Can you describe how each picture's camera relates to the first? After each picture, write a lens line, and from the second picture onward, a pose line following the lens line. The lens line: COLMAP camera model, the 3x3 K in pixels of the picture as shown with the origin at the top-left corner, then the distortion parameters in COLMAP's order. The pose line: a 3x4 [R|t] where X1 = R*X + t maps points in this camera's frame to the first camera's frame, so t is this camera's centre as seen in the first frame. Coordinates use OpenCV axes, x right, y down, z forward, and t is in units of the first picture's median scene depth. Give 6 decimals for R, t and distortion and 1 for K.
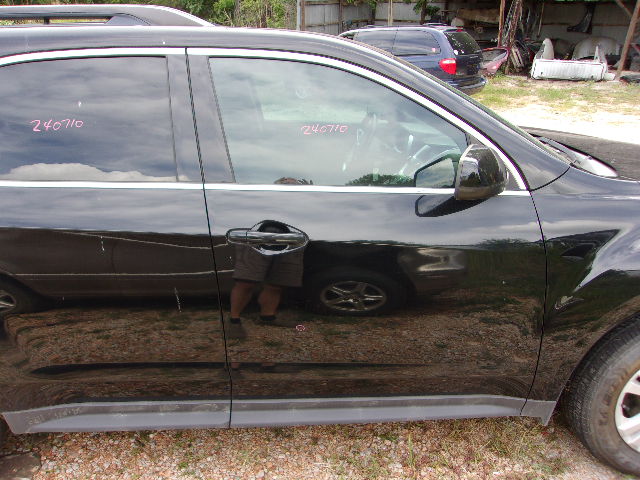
lens RADIAL K [[499.5, 0, 312.6], [0, 499.5, 240.1], [0, 0, 1]] dist [-0.008665, 0.003182]
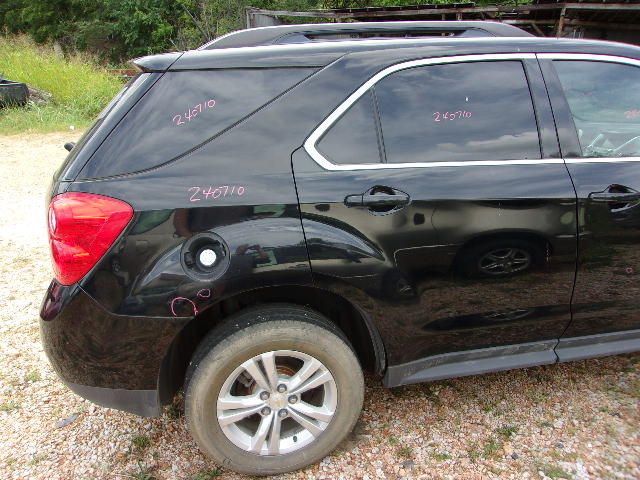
lens RADIAL K [[496.0, 0, 309.8], [0, 496.0, 240.9], [0, 0, 1]] dist [-0.002316, 0.014597]
pose [[0.986796, -0.069029, 0.146523, -0.914071], [0.075822, 0.996266, -0.041292, 0.085083], [-0.143125, 0.051857, 0.988345, -0.120341]]
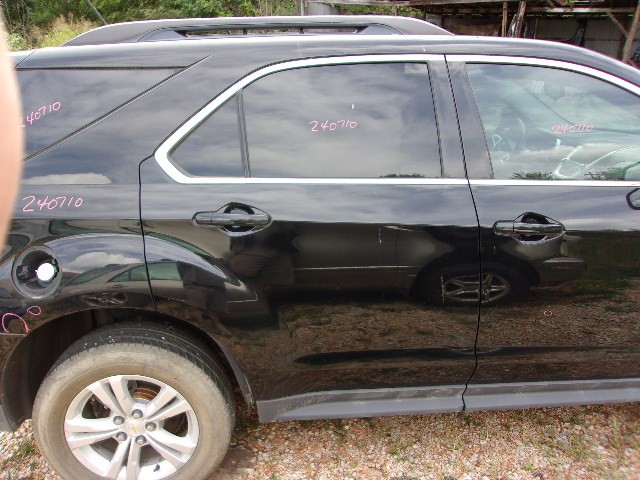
lens RADIAL K [[496.0, 0, 309.8], [0, 496.0, 240.9], [0, 0, 1]] dist [-0.002316, 0.014597]
pose [[0.999520, -0.014758, 0.027229, -0.514161], [0.015460, 0.999549, -0.025760, 0.036711], [-0.026837, 0.026169, 0.999297, -0.049886]]
